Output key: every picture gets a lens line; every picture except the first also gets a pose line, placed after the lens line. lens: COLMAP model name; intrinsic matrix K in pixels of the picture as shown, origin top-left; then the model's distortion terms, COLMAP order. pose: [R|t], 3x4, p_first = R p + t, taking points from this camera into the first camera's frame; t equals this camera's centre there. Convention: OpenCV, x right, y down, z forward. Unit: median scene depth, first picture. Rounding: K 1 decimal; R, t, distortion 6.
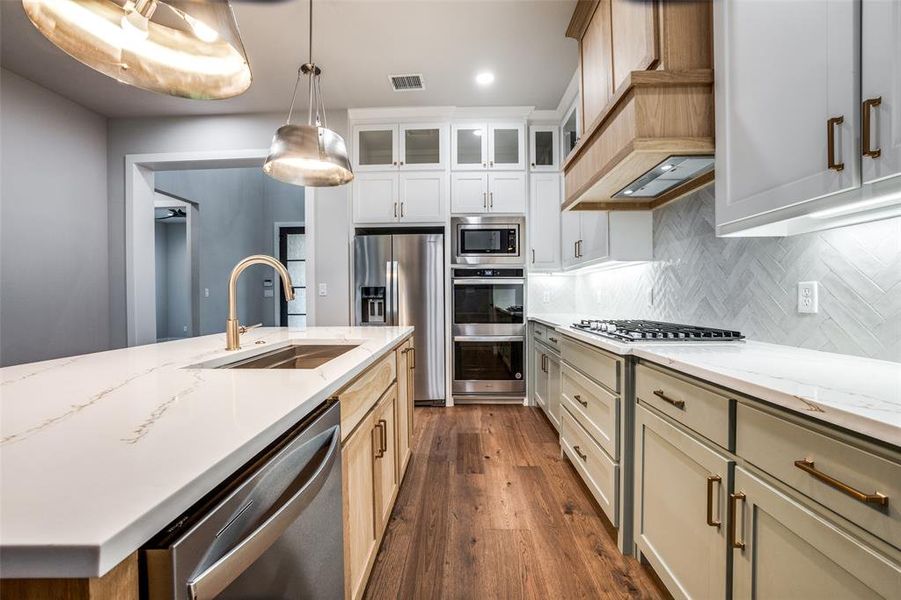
lens RADIAL K [[371.2, 0, 449.1], [0, 371.2, 297.2], [0, 0, 1]] dist [-0.000748, -0.000042]
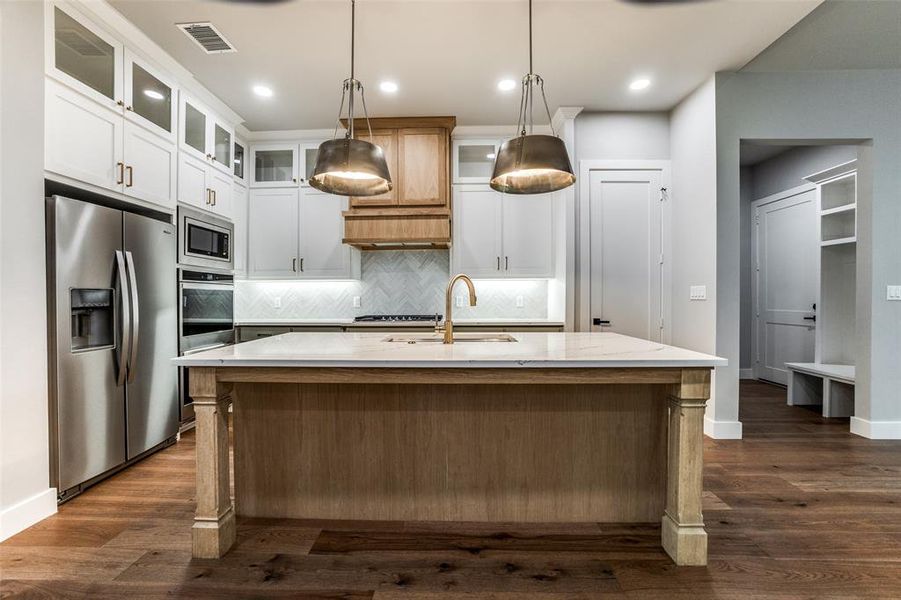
lens RADIAL K [[371.2, 0, 449.1], [0, 371.2, 297.2], [0, 0, 1]] dist [-0.000748, -0.000042]
pose [[-0.020201, 0.002936, 0.999792, -0.812958], [0.005418, 0.999981, -0.002827, -0.010557], [-0.999781, 0.005360, -0.020216, 0.431753]]
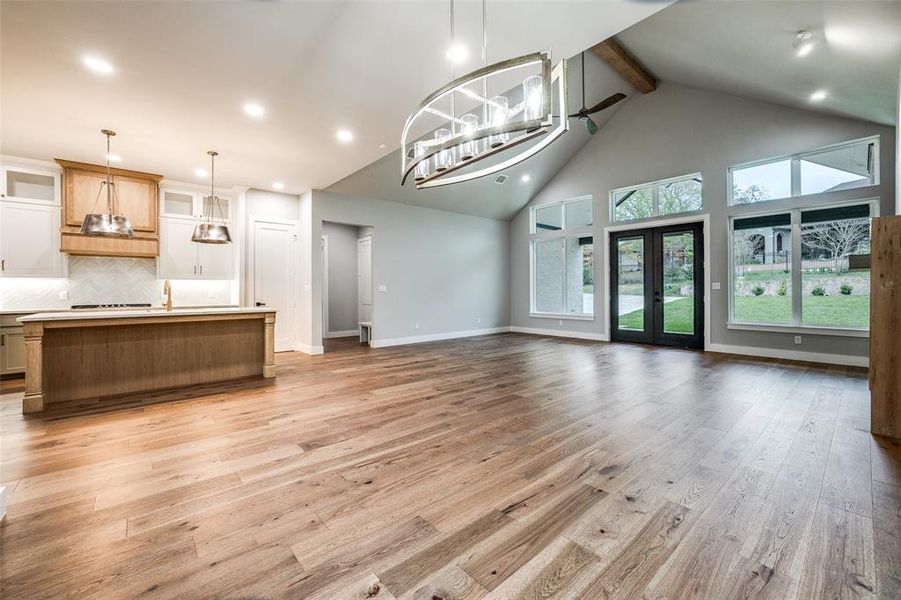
lens RADIAL K [[391.4, 0, 449.8], [0, 391.4, 286.9], [0, 0, 1]] dist [-0.000474, 0.000230]
pose [[-0.673104, 0.018049, 0.739328, -1.866840], [0.011914, 0.999837, -0.013562, 0.005328], [-0.739452, -0.000320, -0.673209, 0.612305]]
